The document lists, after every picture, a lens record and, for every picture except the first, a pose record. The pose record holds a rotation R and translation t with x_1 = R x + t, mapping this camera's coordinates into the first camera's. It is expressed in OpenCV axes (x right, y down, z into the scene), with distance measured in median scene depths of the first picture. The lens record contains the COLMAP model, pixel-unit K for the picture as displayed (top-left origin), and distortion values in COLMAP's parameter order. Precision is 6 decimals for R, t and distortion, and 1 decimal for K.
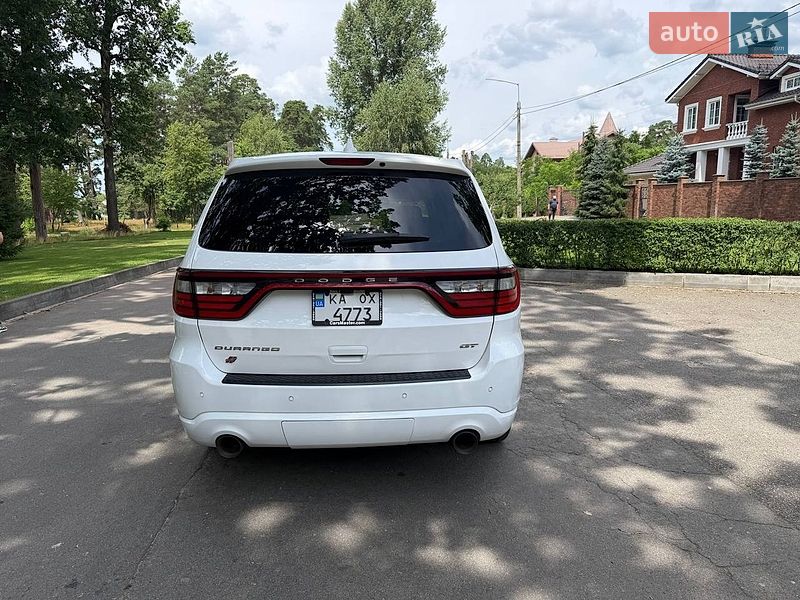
lens RADIAL K [[580.0, 0, 399.5], [0, 580.0, 299.8], [0, 0, 1]] dist [0.030083, -0.038102]
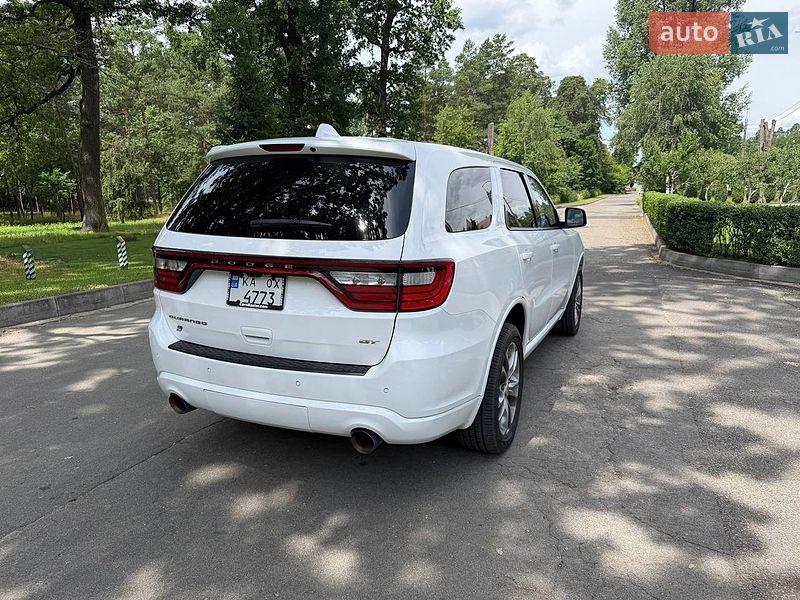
lens RADIAL K [[575.0, 0, 399.6], [0, 575.0, 302.9], [0, 0, 1]] dist [0.055204, -0.092698]
pose [[0.893366, 0.092222, -0.439764, 0.053571], [-0.074803, 0.995578, 0.056821, -0.003818], [0.443060, -0.017866, 0.896314, 0.017003]]
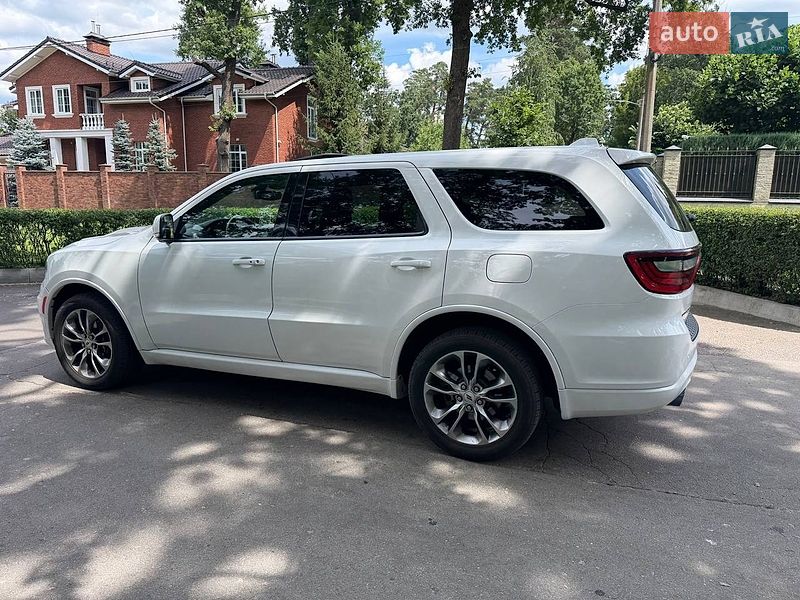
lens RADIAL K [[567.0, 0, 420.6], [0, 567.0, 301.7], [0, 0, 1]] dist [0.000867, -0.007316]
pose [[0.409114, -0.154677, 0.899278, -0.143348], [0.132316, 0.985168, 0.109255, -0.012828], [-0.902839, 0.074291, 0.423512, 0.091446]]
